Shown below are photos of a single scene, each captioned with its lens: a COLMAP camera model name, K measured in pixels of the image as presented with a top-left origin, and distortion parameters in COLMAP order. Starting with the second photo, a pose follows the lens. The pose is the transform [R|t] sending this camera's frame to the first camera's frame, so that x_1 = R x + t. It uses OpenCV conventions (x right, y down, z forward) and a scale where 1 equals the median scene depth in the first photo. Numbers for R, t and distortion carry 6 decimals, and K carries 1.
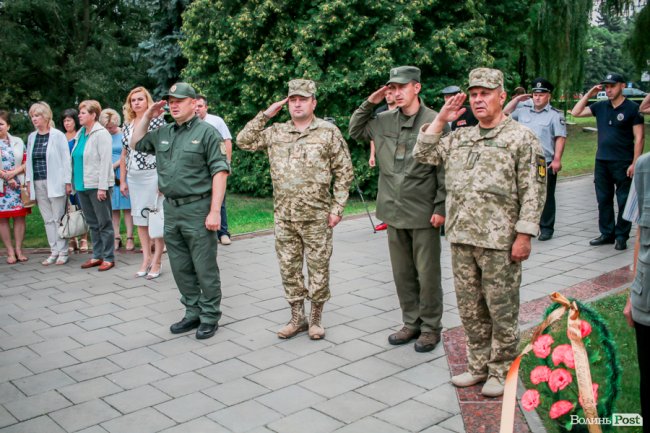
lens RADIAL K [[716.1, 0, 325.0], [0, 716.1, 216.5], [0, 0, 1]] dist [-0.123921, 0.121092]
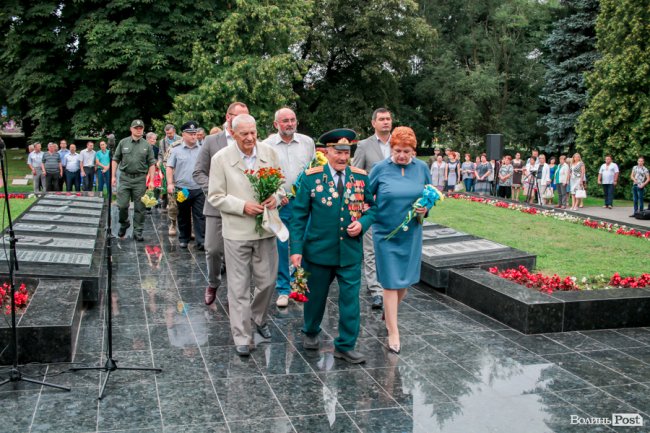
lens RADIAL K [[716.1, 0, 325.0], [0, 716.1, 216.5], [0, 0, 1]] dist [-0.123921, 0.121092]
pose [[0.892837, 0.100385, -0.439051, 0.102642], [-0.121253, 0.992427, -0.019666, 0.196277], [0.433751, 0.070794, 0.898247, -1.505338]]
